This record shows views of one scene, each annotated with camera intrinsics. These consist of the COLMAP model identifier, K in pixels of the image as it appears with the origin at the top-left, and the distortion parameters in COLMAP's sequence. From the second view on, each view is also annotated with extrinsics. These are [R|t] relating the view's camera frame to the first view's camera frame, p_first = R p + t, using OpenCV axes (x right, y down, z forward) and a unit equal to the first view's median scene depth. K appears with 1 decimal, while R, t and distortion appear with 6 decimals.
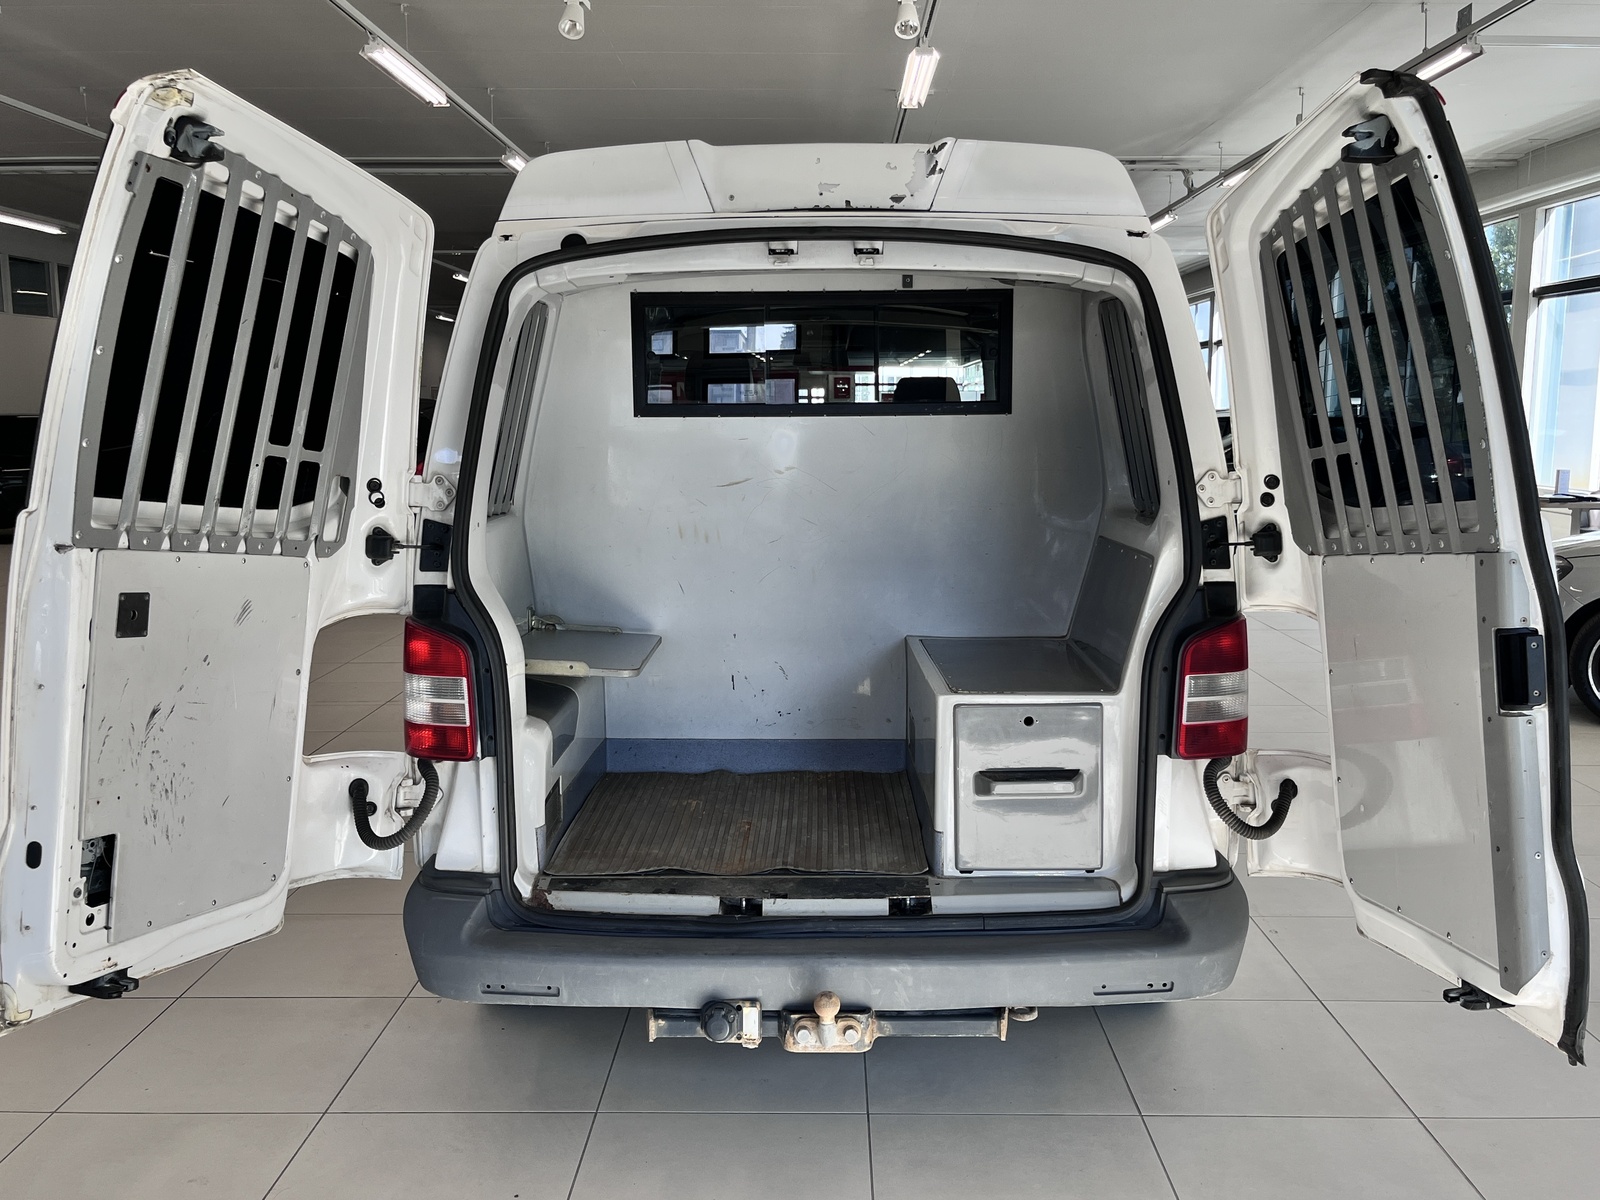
lens RADIAL K [[1378.5, 0, 810.2], [0, 1378.5, 604.5], [0, 0, 1]] dist [0.023297, -0.009211]
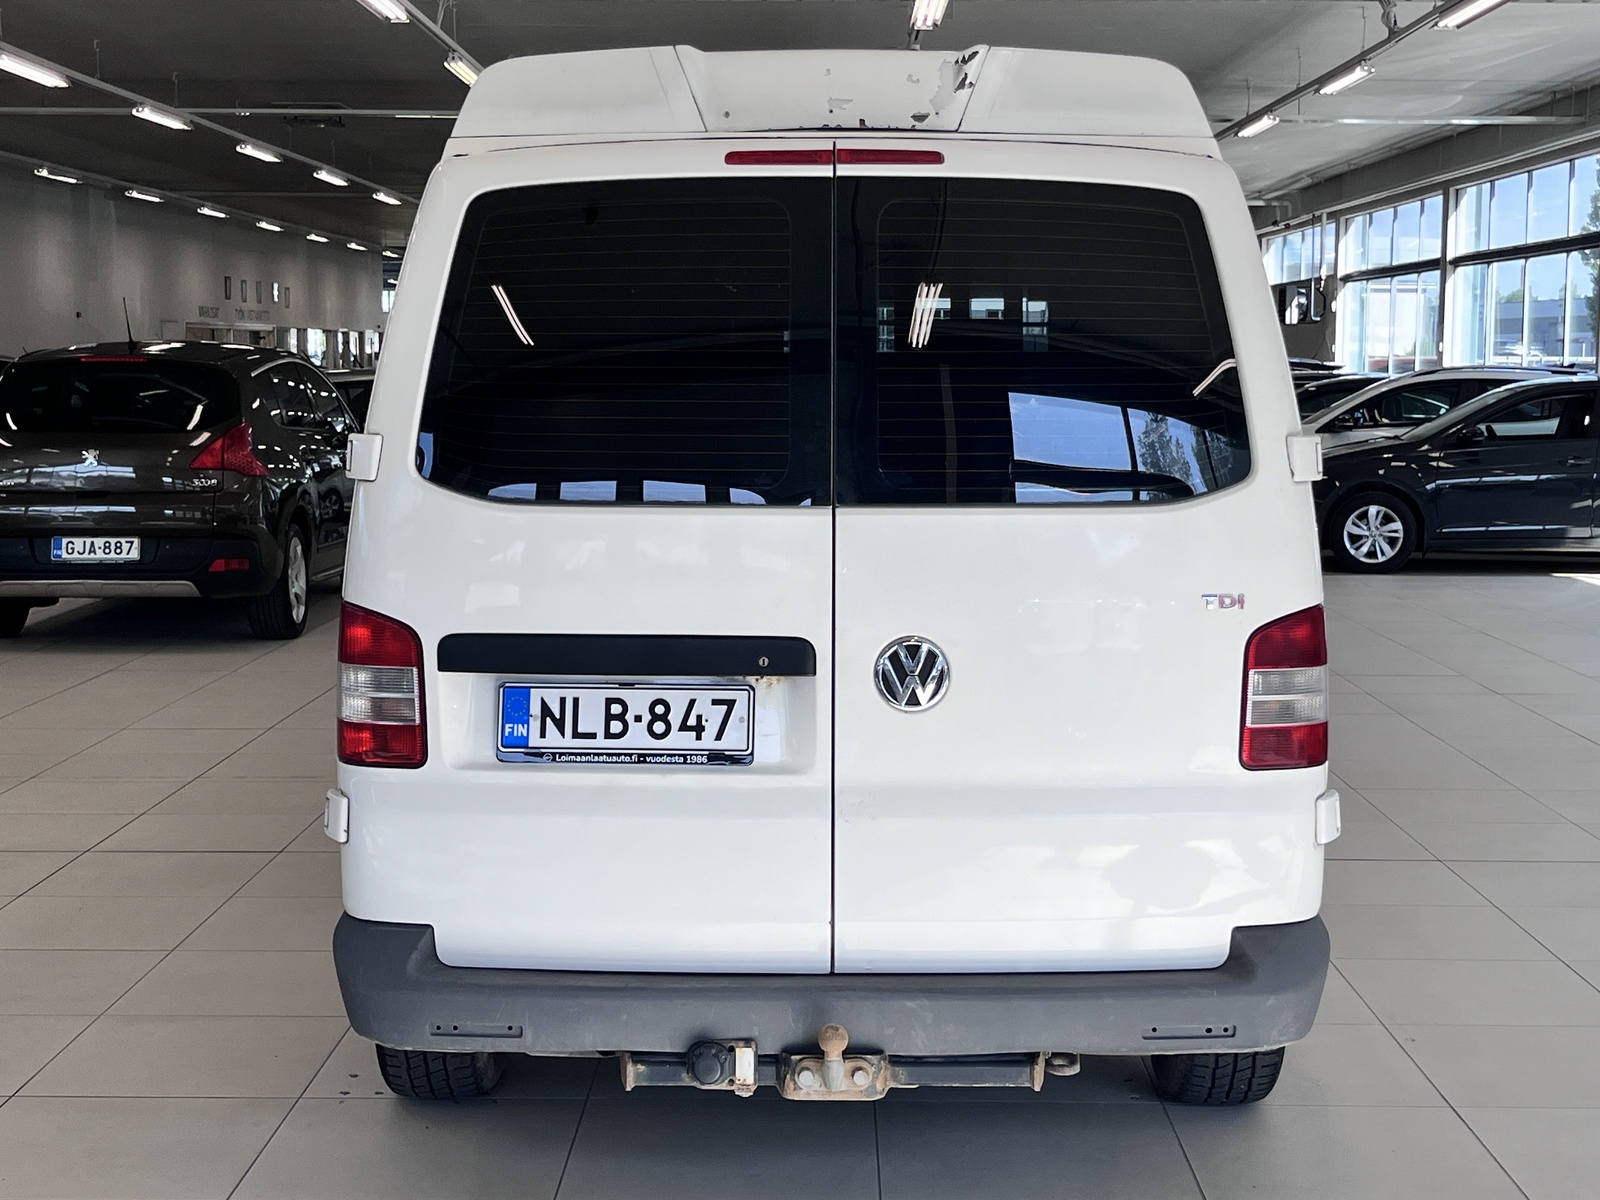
lens RADIAL K [[2294.5, 0, 808.0], [0, 2294.5, 596.1], [0, 0, 1]] dist [0.088741, 0.000000]
pose [[0.999974, 0.006339, 0.003531, -0.010175], [-0.006192, 0.999175, -0.040130, 0.065179], [-0.003782, 0.040107, 0.999188, -0.442499]]
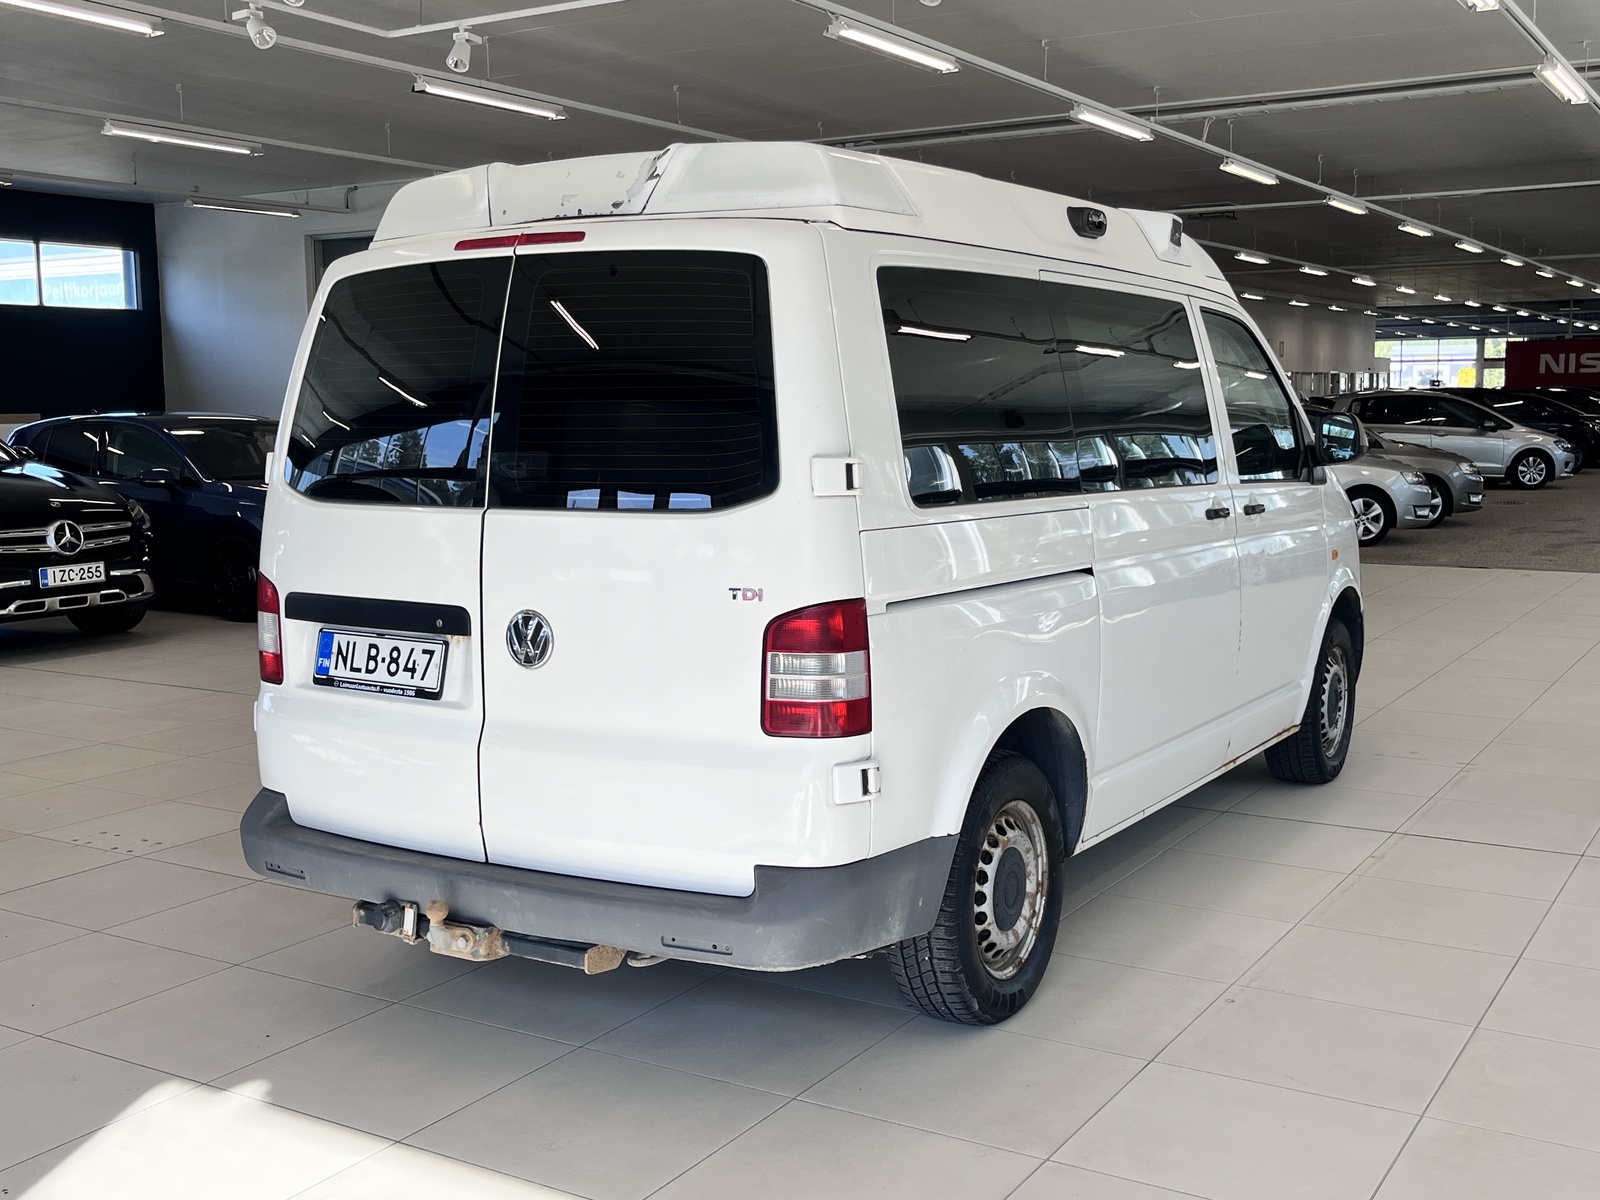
lens RADIAL K [[1703.7, 0, 802.1], [0, 1703.7, 593.8], [0, 0, 1]] dist [0.044791, 0.000000]
pose [[0.860080, 0.051577, -0.507545, 0.940862], [-0.064741, 0.997868, -0.008306, 0.016820], [0.506034, 0.040003, 0.861585, -0.085477]]
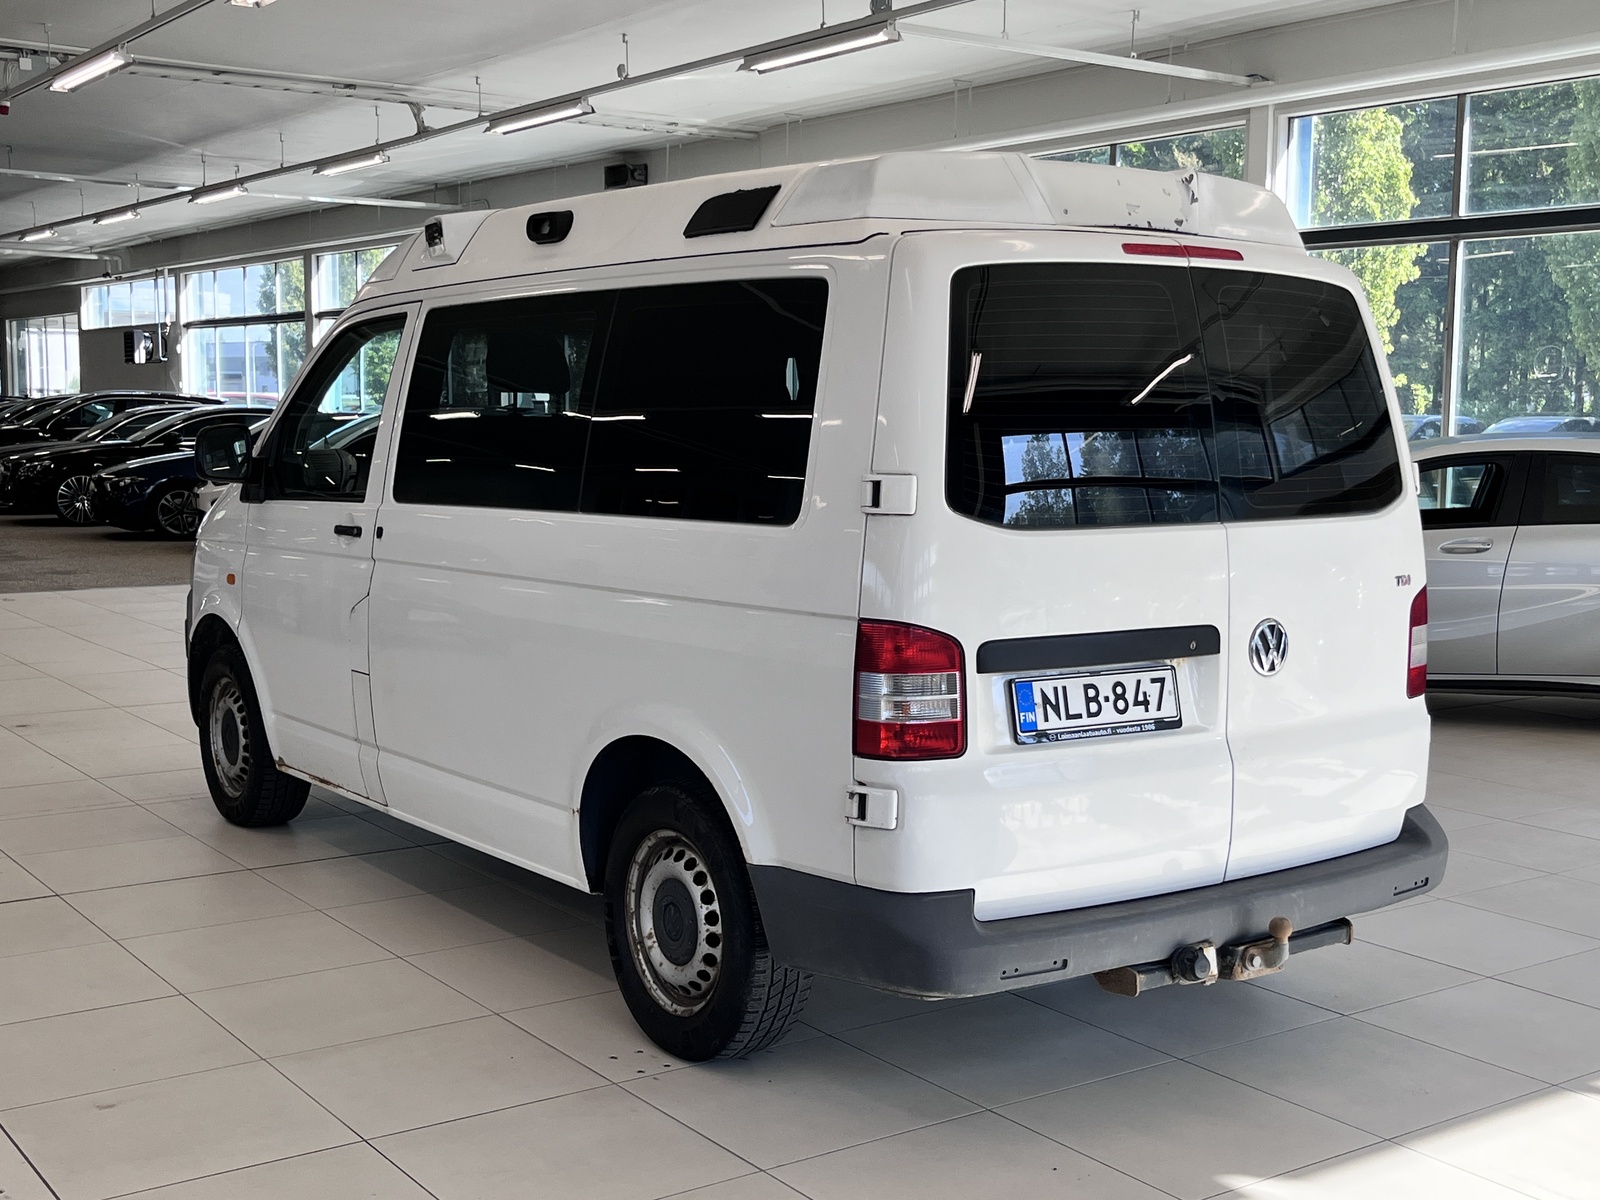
lens RADIAL K [[1925.0, 0, 801.1], [0, 1925.0, 594.4], [0, 0, 1]] dist [0.018066, 0.000000]
pose [[0.814714, -0.048042, 0.577870, -1.163056], [0.071453, 0.997285, -0.017828, 0.013573], [-0.575444, 0.055815, 0.815934, -0.086340]]
